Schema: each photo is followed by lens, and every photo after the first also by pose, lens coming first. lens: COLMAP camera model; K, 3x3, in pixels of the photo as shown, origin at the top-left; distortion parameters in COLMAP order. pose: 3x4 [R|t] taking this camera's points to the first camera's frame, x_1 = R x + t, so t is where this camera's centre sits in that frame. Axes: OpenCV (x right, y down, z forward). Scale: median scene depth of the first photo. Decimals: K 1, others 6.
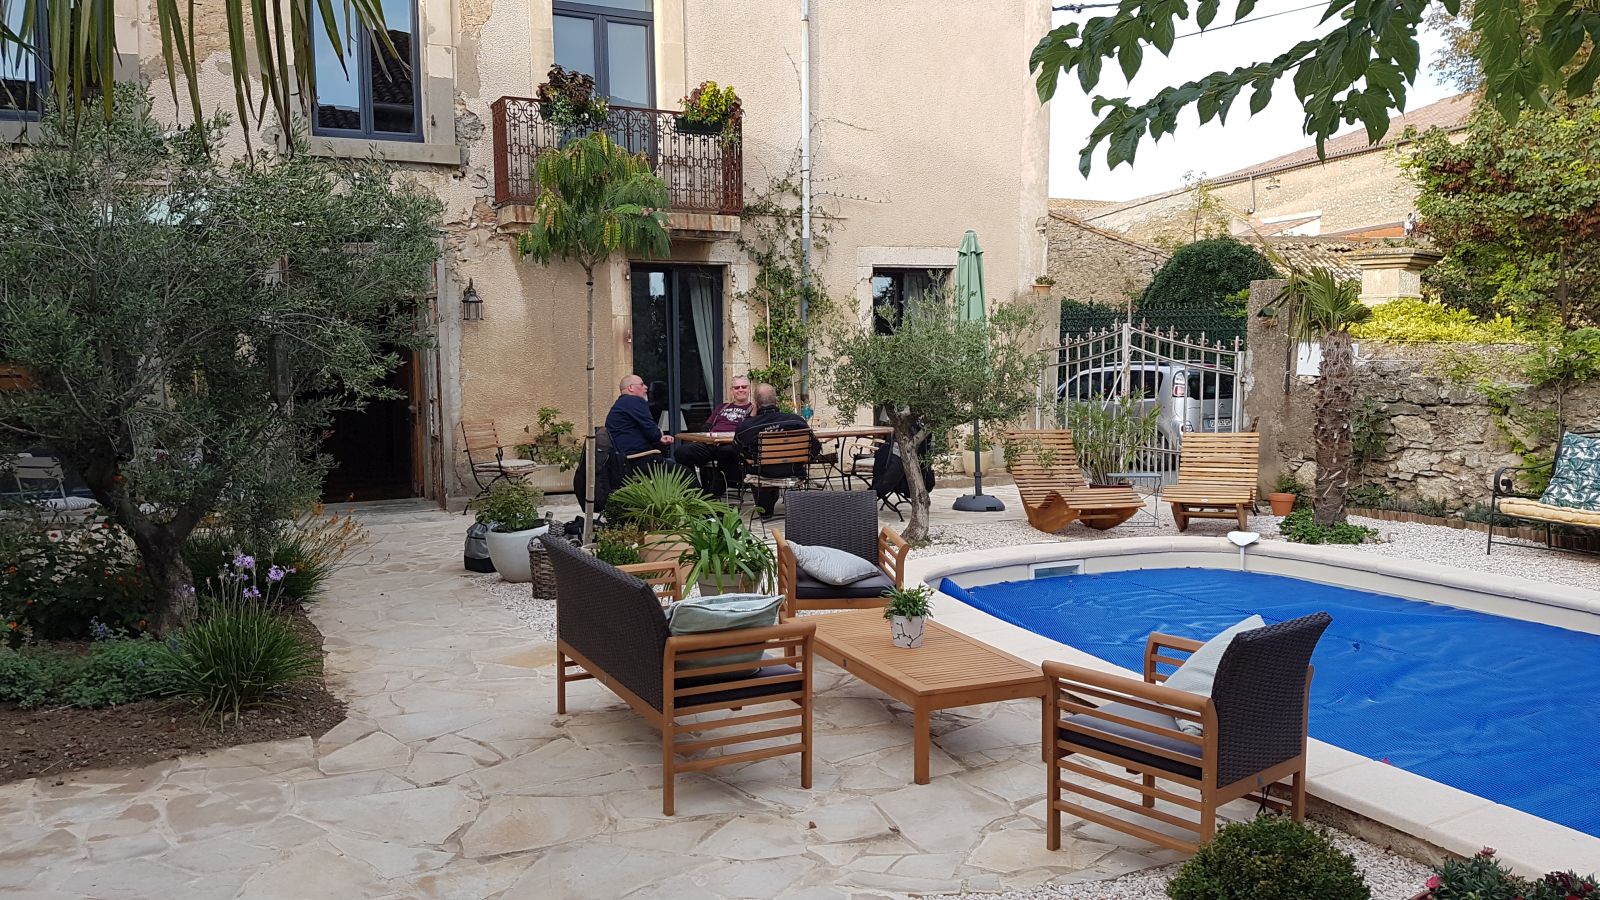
lens RADIAL K [[1205.3, 0, 802.7], [0, 1205.3, 460.8], [0, 0, 1]] dist [-0.091337, -0.005019]
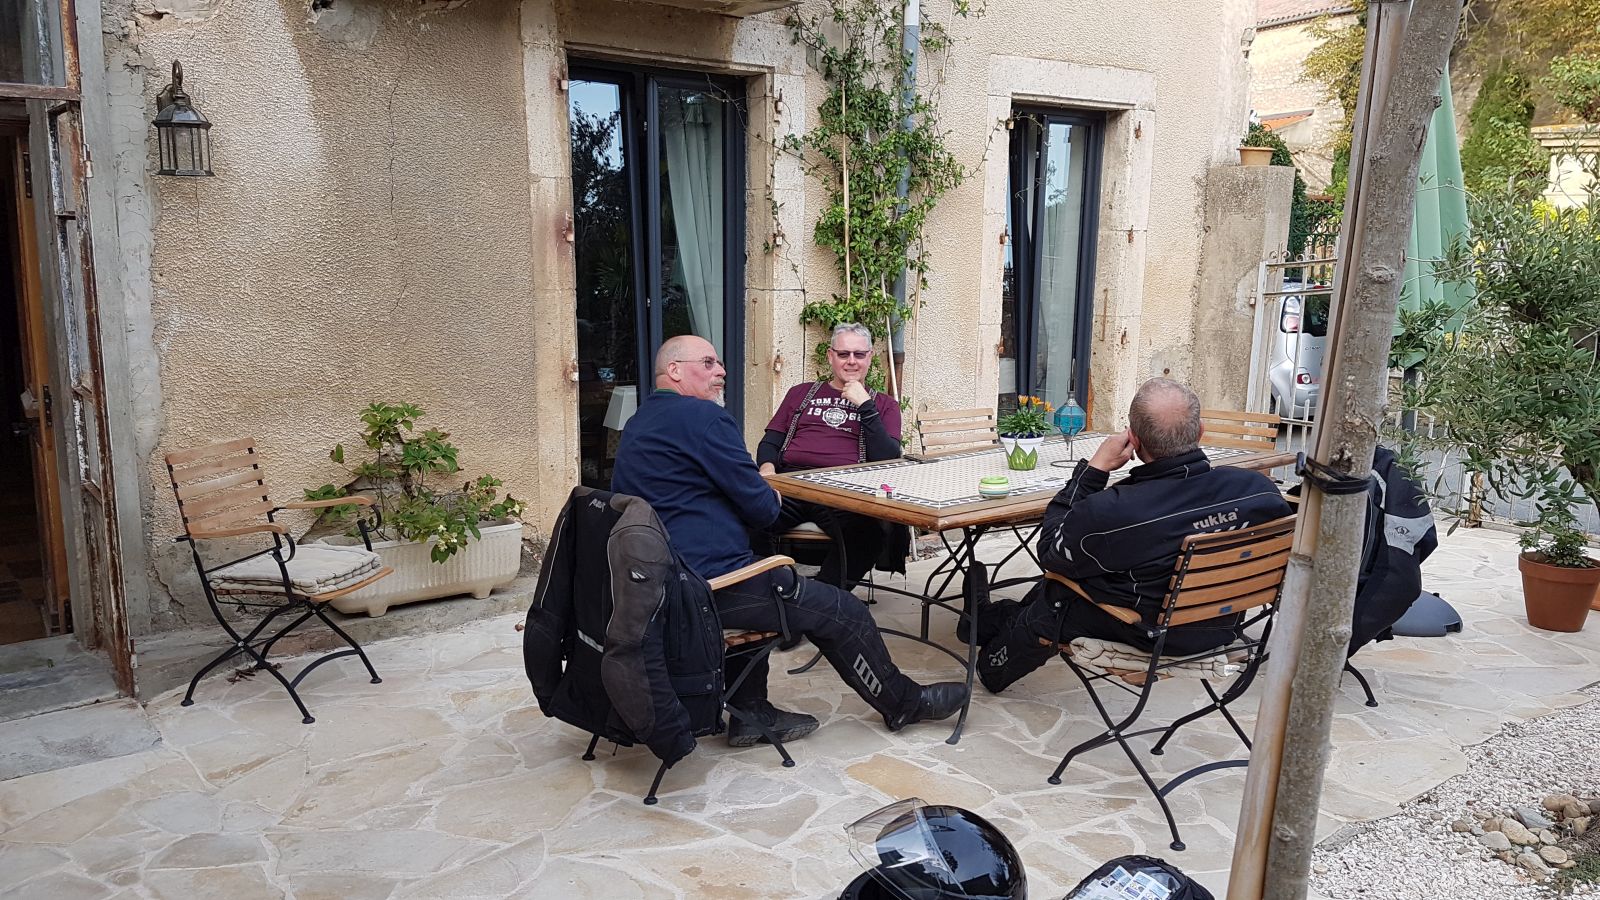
lens RADIAL K [[1249.9, 0, 793.5], [0, 1249.9, 479.6], [0, 0, 1]] dist [0.032493, -0.194631]
pose [[0.978649, -0.021952, 0.204364, -0.162642], [0.003401, 0.995874, 0.090684, -0.054462], [-0.205511, -0.088052, 0.974686, 0.546542]]
